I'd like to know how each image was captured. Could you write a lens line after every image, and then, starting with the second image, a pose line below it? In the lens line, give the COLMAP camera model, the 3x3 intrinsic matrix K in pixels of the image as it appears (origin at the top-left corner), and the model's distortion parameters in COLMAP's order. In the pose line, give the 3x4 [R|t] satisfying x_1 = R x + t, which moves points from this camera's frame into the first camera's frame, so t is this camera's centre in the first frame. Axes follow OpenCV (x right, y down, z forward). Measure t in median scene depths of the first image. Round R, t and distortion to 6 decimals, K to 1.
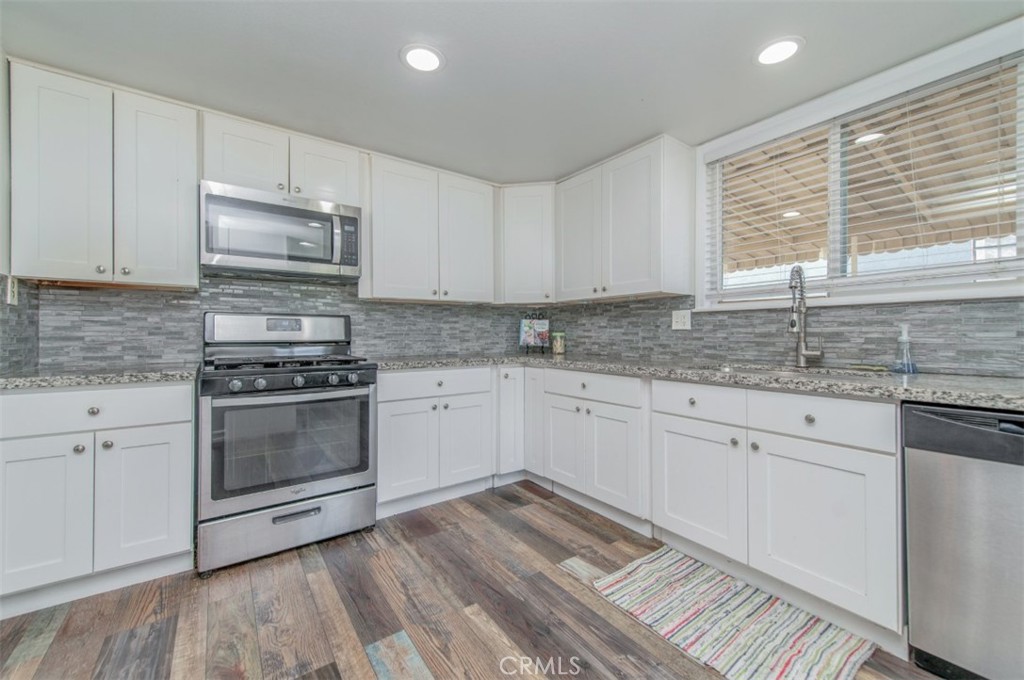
lens RADIAL K [[403.1, 0, 510.4], [0, 403.1, 333.4], [0, 0, 1]] dist [0.013189, -0.002577]
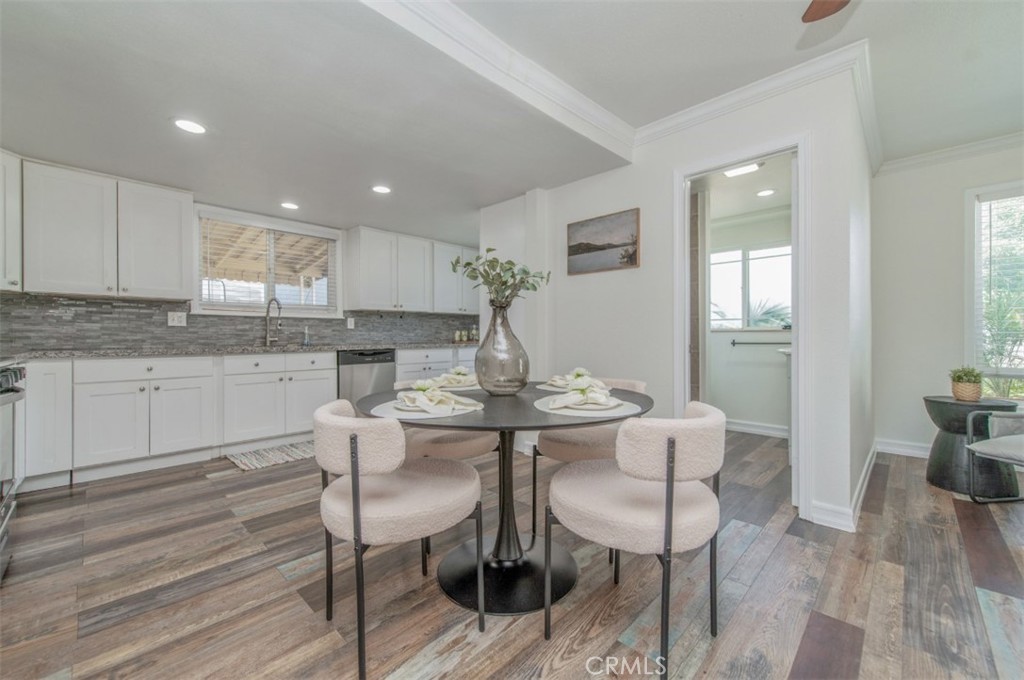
lens RADIAL K [[403.1, 0, 510.1], [0, 403.1, 339.2], [0, 0, 1]] dist [0.013189, -0.002577]
pose [[-0.170481, 0.002850, 0.985357, -1.438702], [0.006495, 0.999977, -0.001768, 0.057691], [-0.985339, 0.006098, -0.170496, 0.141608]]
